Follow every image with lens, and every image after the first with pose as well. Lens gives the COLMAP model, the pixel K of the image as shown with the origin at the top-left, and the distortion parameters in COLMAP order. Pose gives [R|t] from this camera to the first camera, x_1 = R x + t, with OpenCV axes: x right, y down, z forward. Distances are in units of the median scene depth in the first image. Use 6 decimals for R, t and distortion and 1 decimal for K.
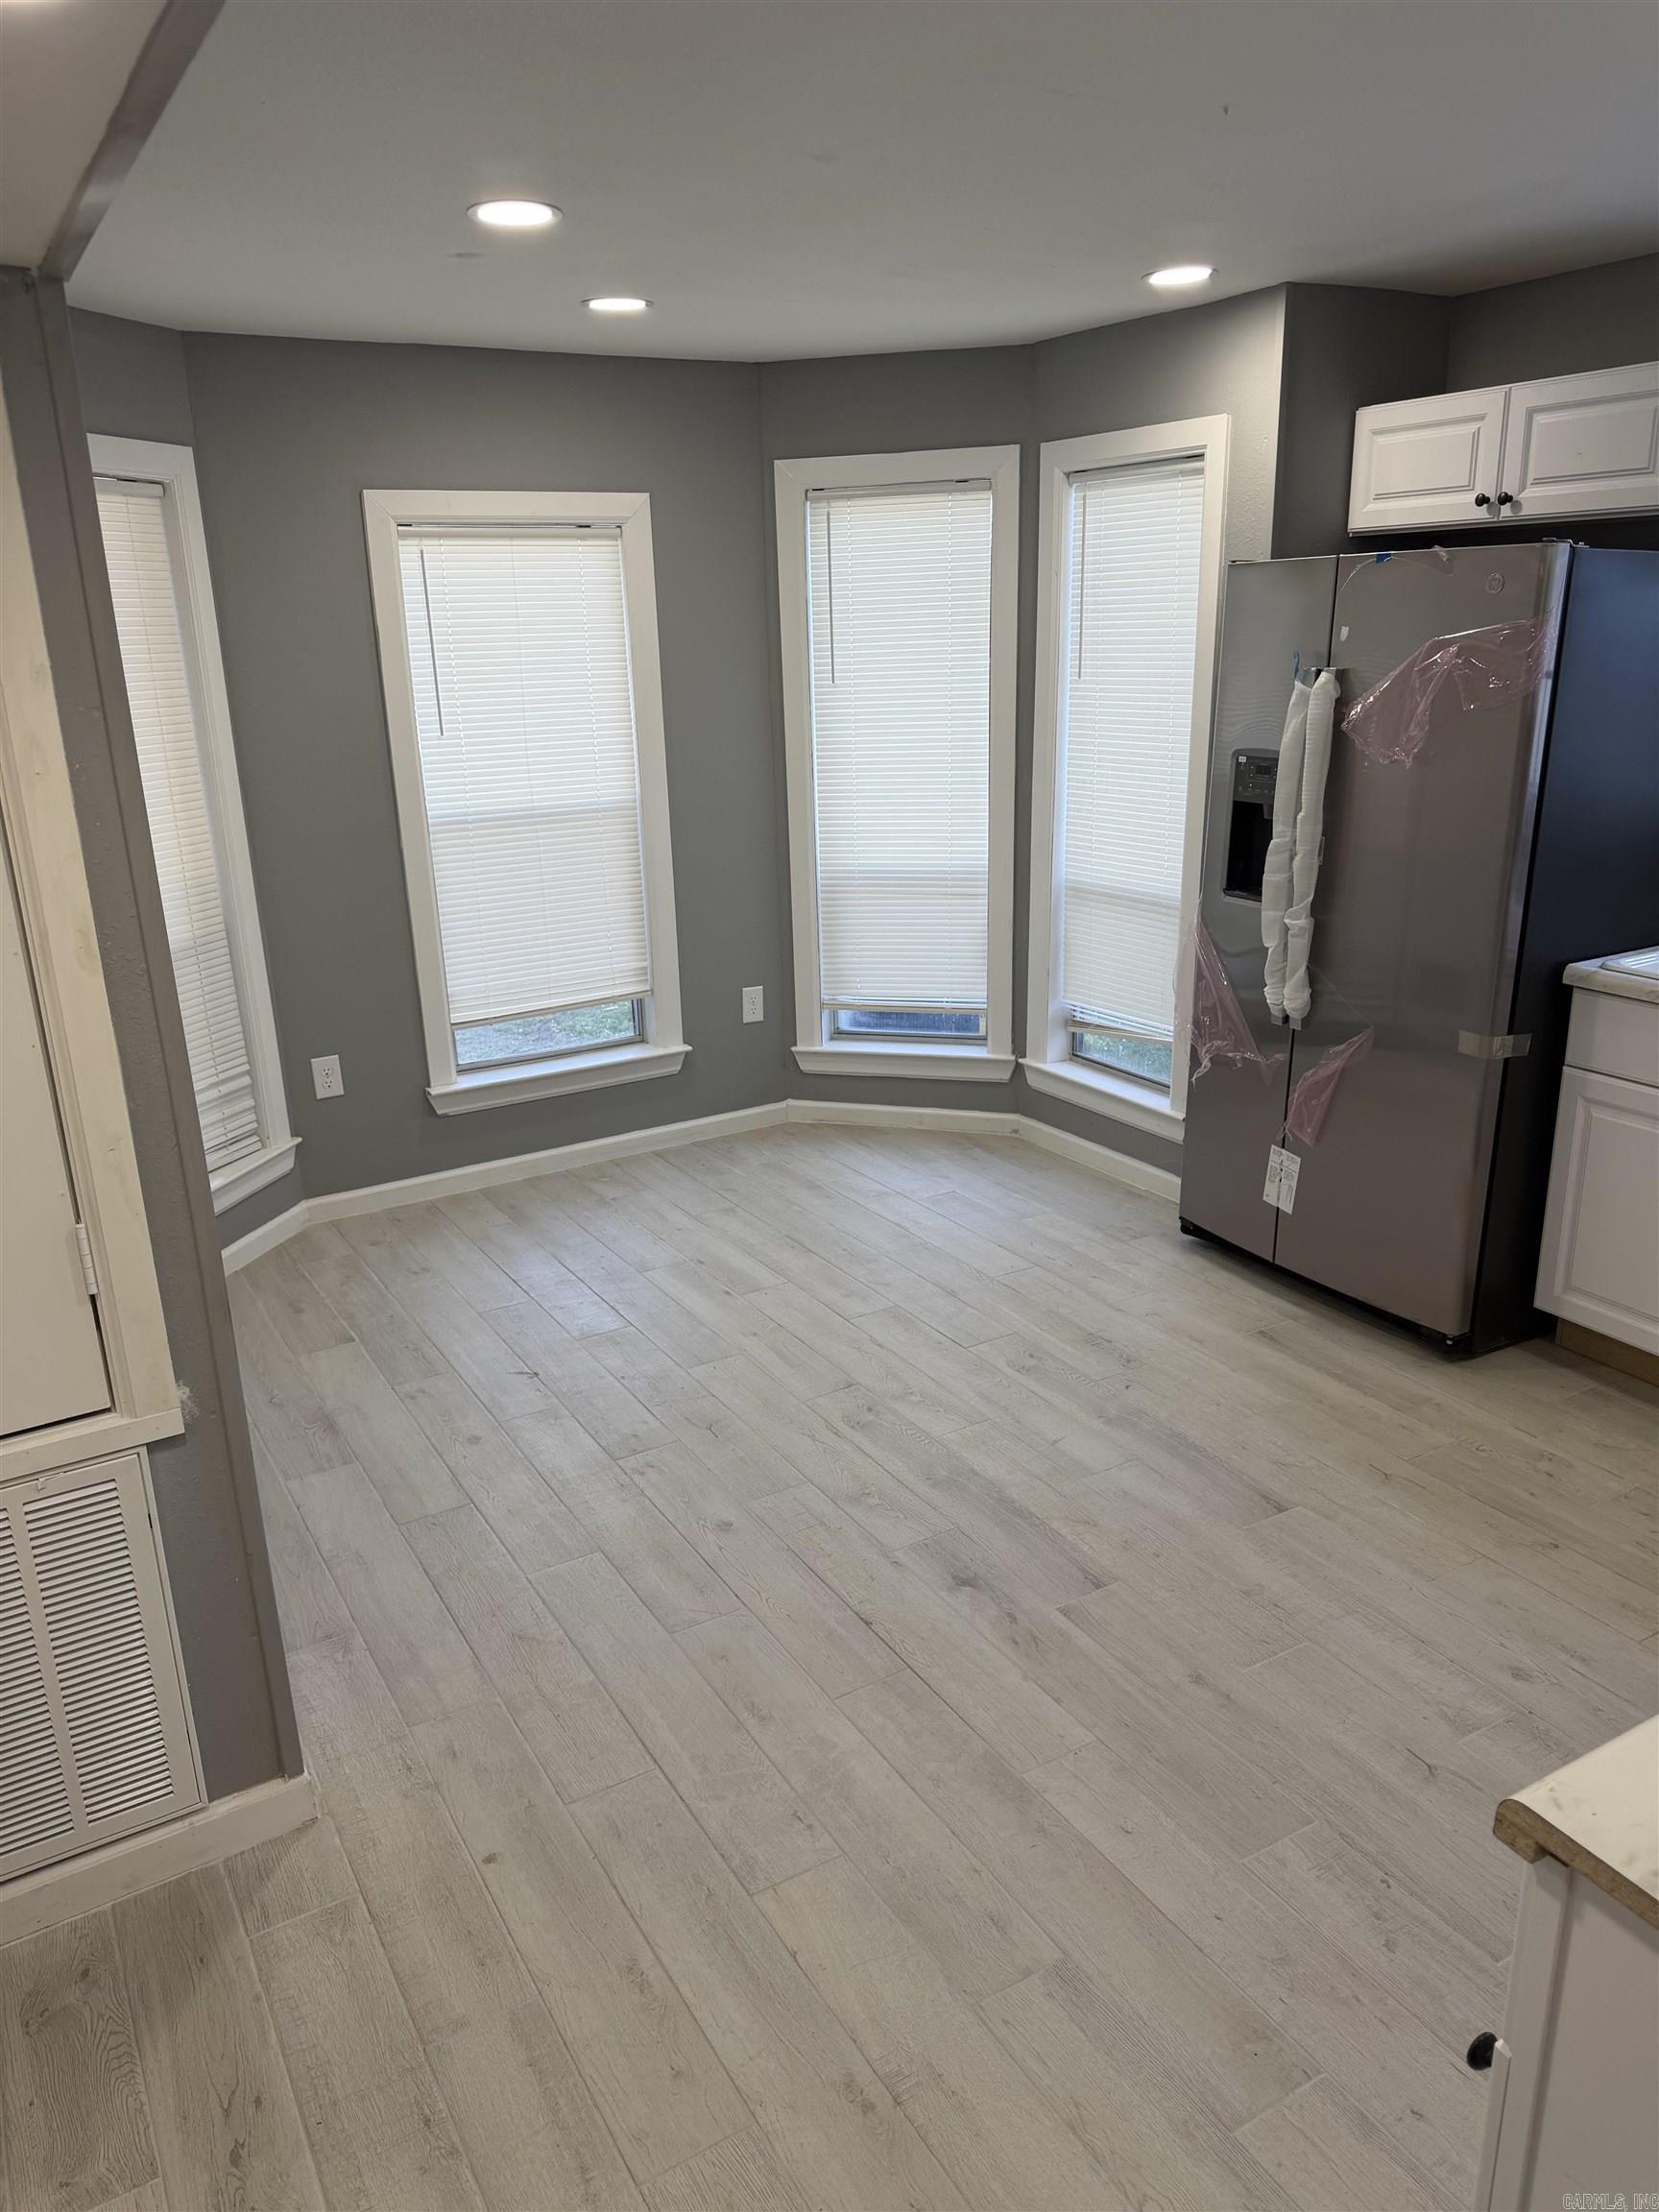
lens RADIAL K [[1570.4, 0, 842.4], [0, 1570.4, 1104.8], [0, 0, 1]] dist [0.102291, -0.139885]
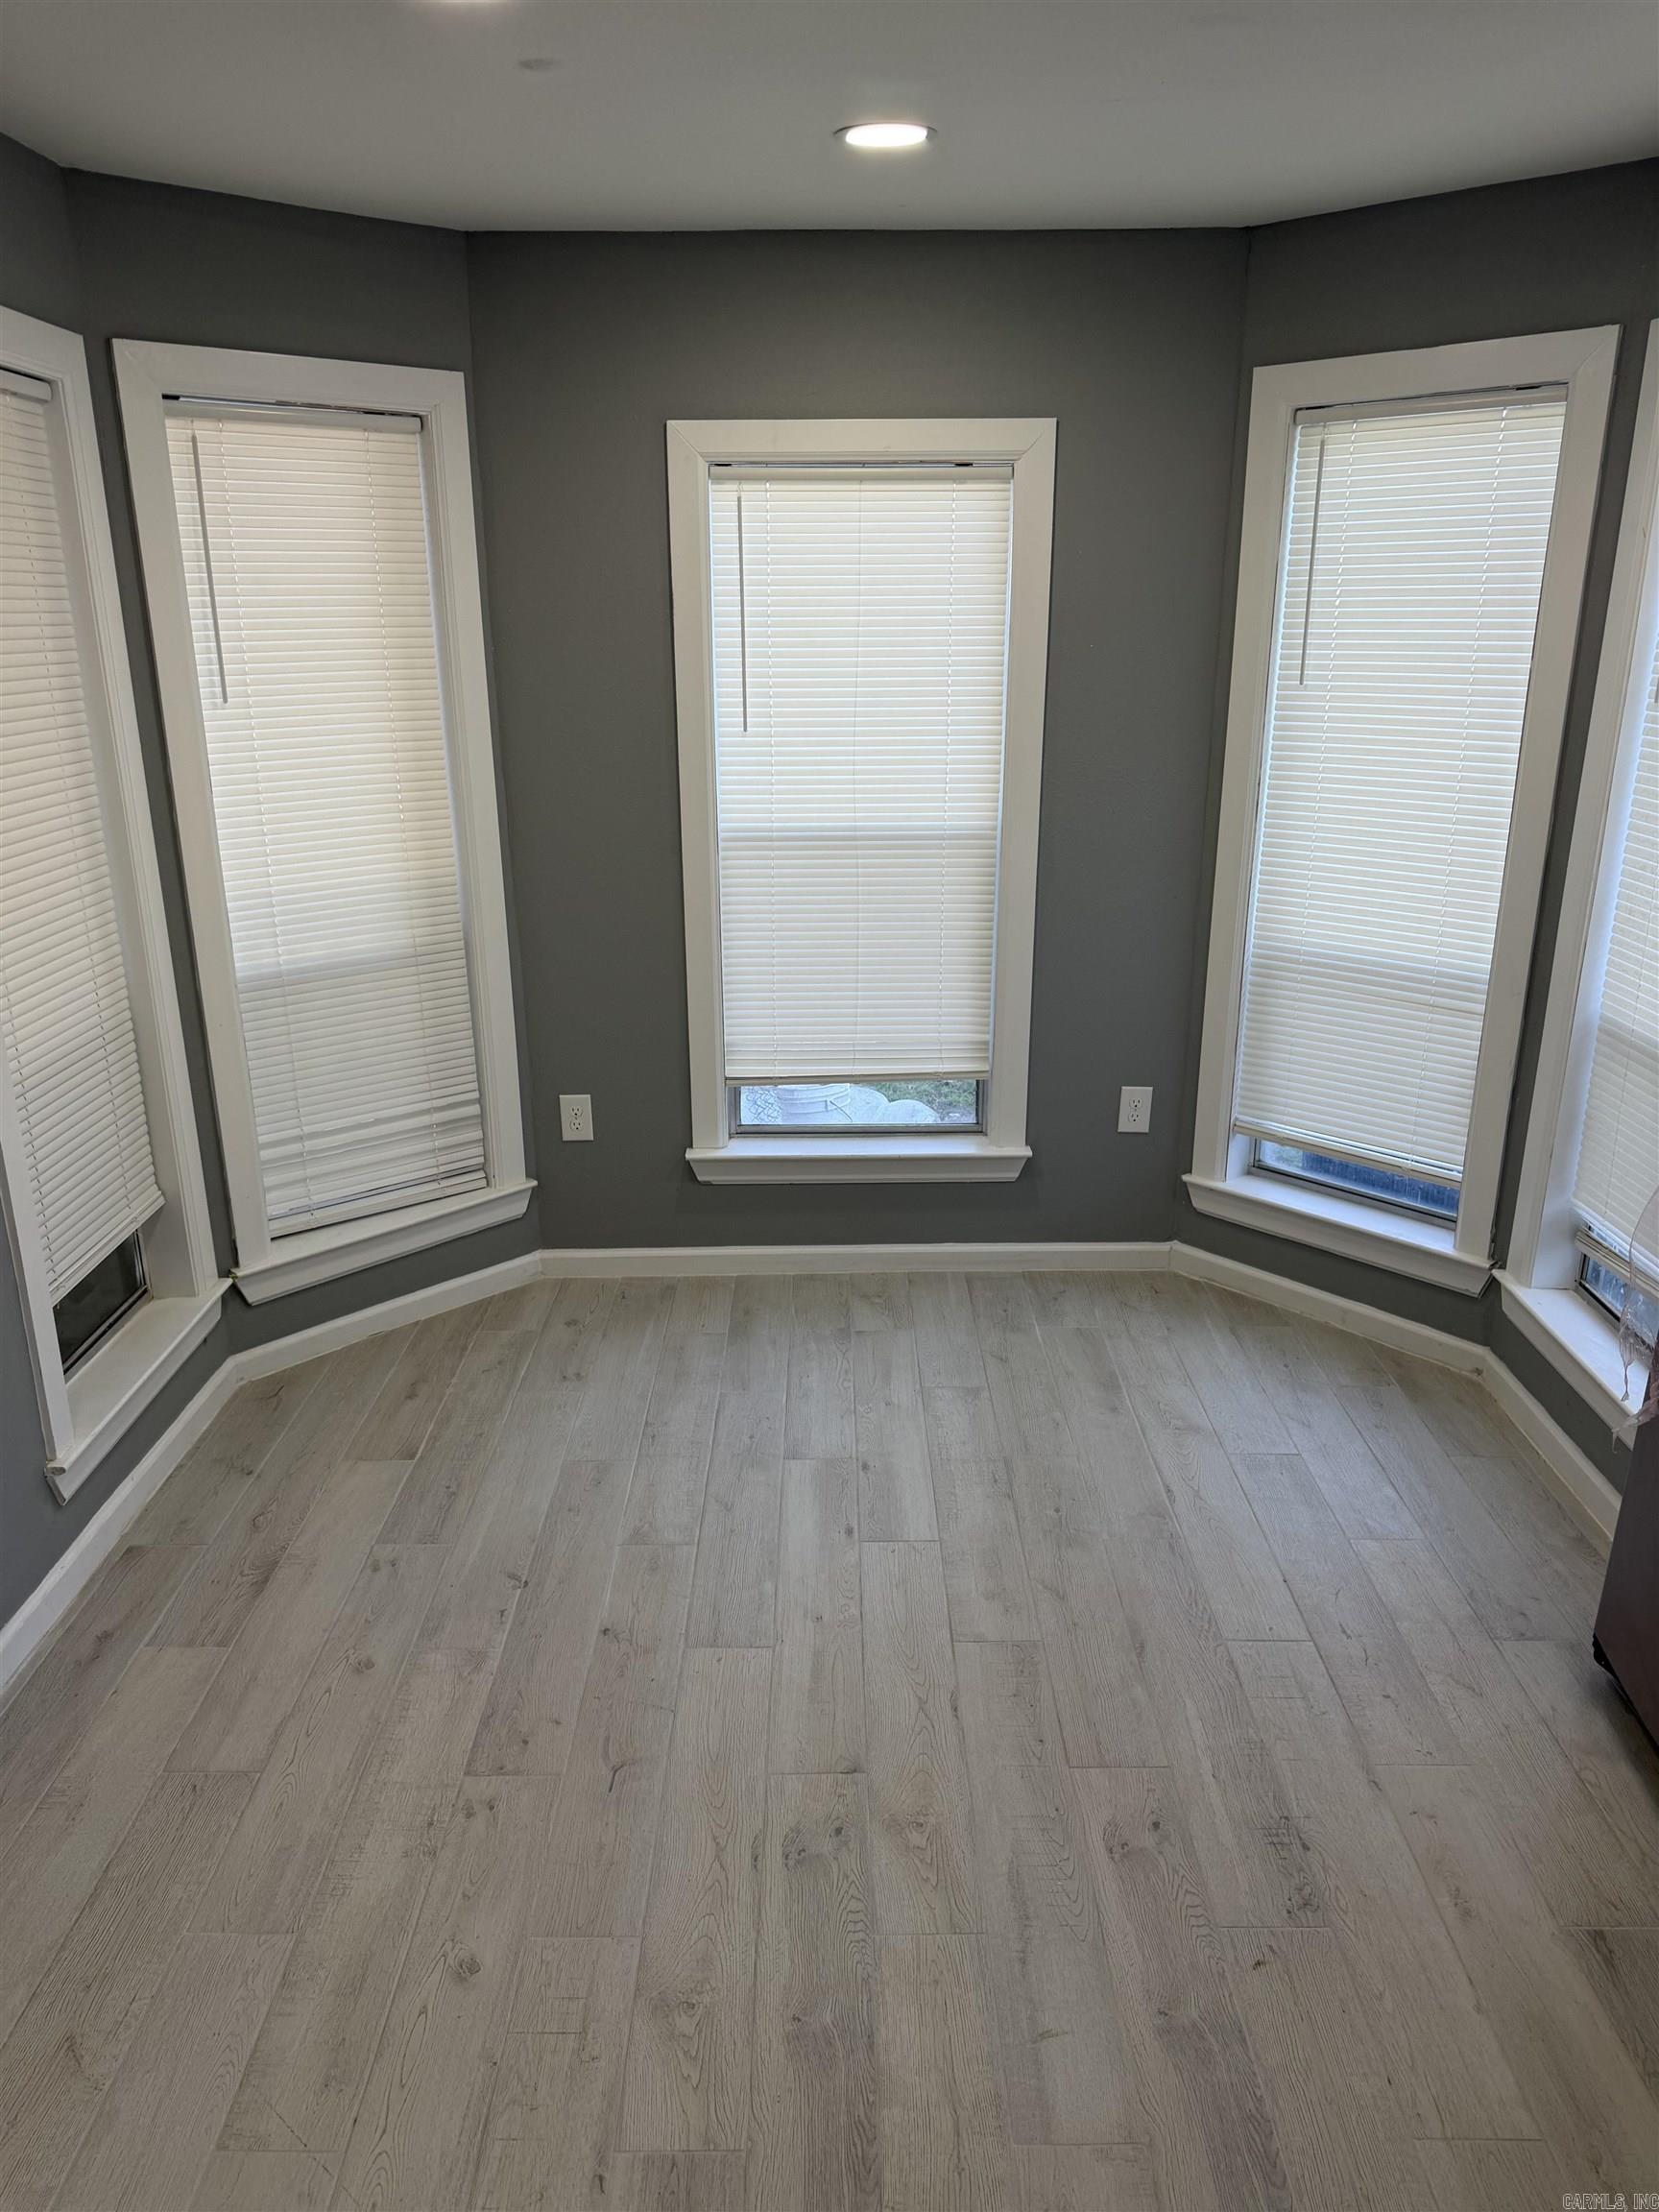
lens RADIAL K [[1570.4, 0, 842.4], [0, 1570.4, 1104.8], [0, 0, 1]] dist [0.102291, -0.139885]
pose [[0.857656, 0.183650, -0.480311, 0.201917], [-0.171807, 0.982714, 0.068964, -0.104213], [0.484674, 0.023374, 0.874383, 0.308357]]
